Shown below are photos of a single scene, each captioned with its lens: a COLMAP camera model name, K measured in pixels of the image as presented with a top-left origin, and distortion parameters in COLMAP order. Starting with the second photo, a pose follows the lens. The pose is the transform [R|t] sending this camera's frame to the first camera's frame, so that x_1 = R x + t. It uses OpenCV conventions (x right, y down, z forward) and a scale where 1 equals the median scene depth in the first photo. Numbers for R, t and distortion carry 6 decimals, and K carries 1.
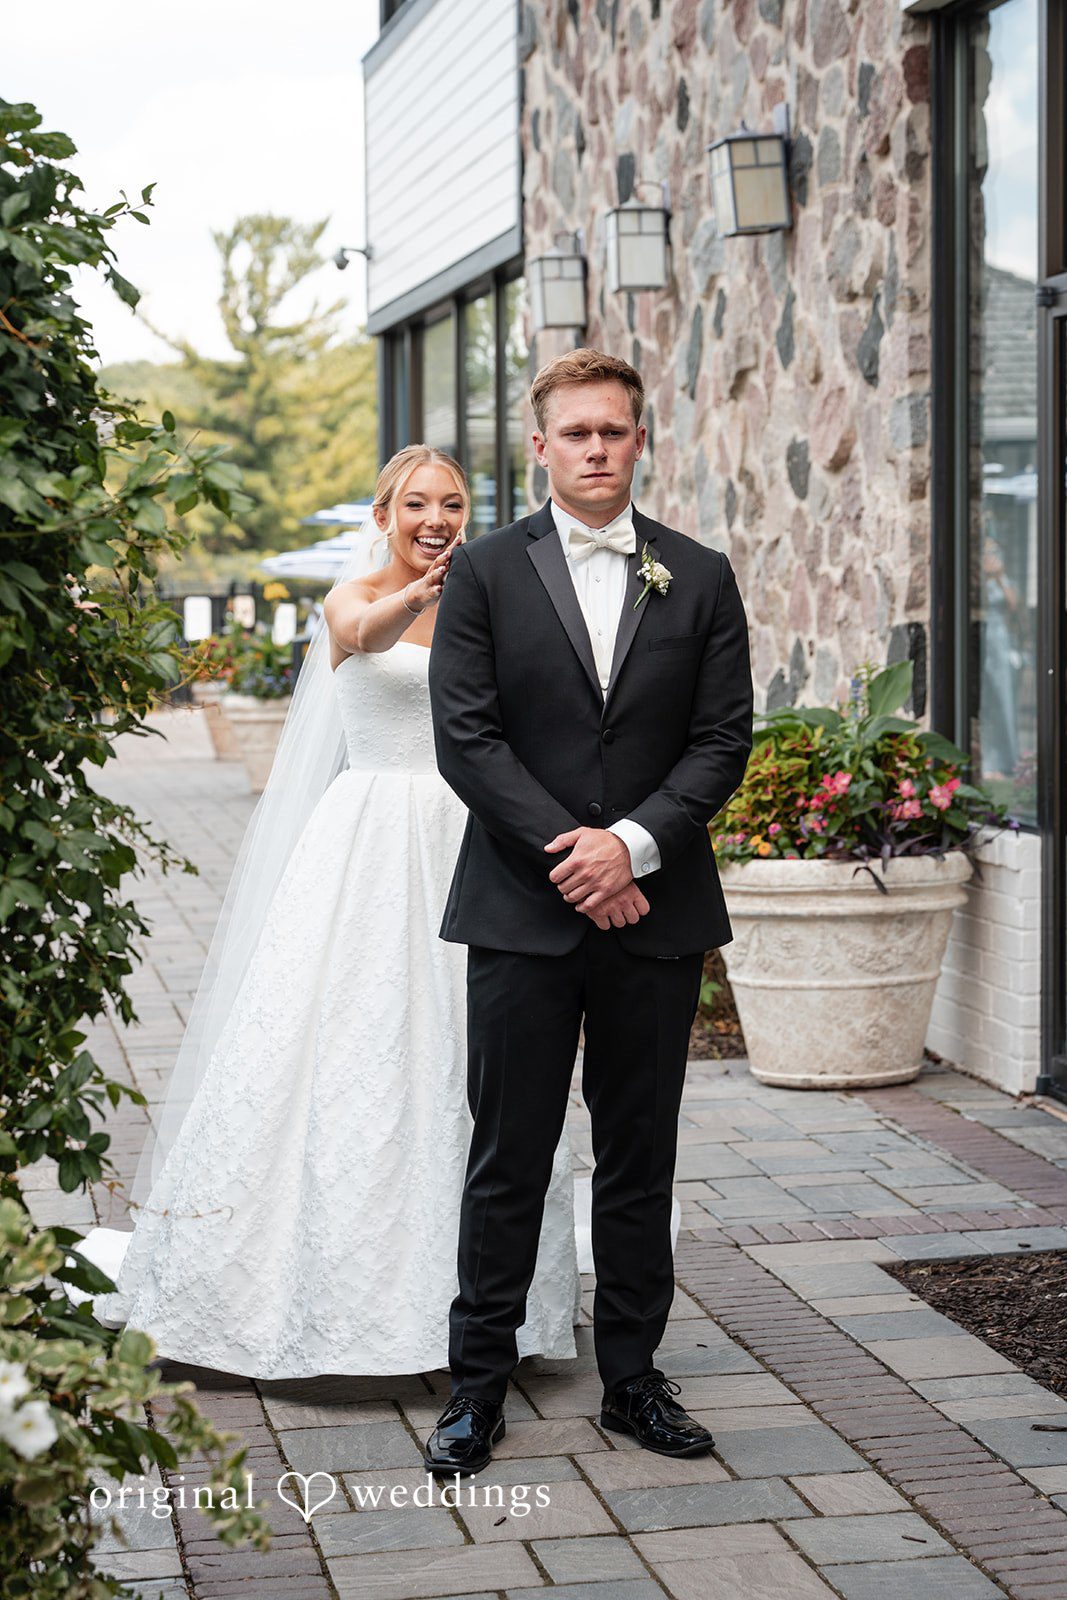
lens RADIAL K [[2842.2, 0, 533.5], [0, 2842.2, 800.0], [0, 0, 1]] dist [0.032063, 0.033992]
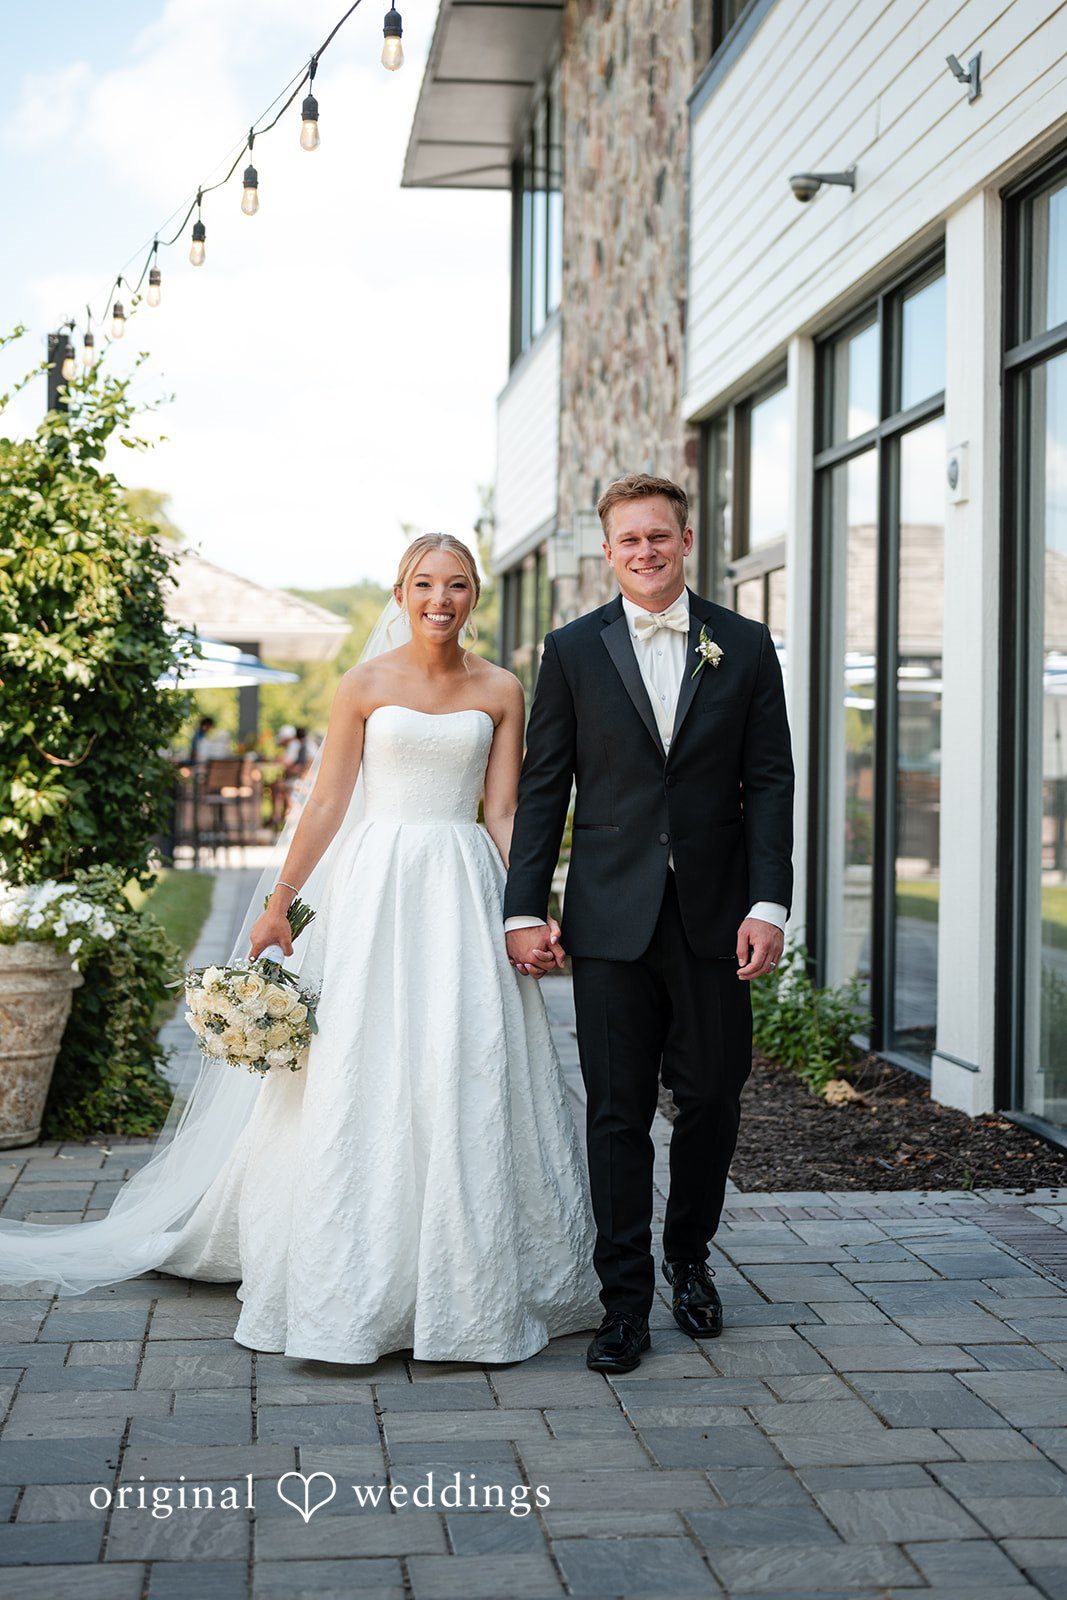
lens RADIAL K [[2842.2, 0, 533.5], [0, 2842.2, 800.0], [0, 0, 1]] dist [0.032063, 0.033992]
pose [[0.990221, 0.023105, -0.137581, 0.294977], [-0.033320, 0.996818, -0.072418, 0.113541], [0.135469, 0.076294, 0.987840, -0.852685]]
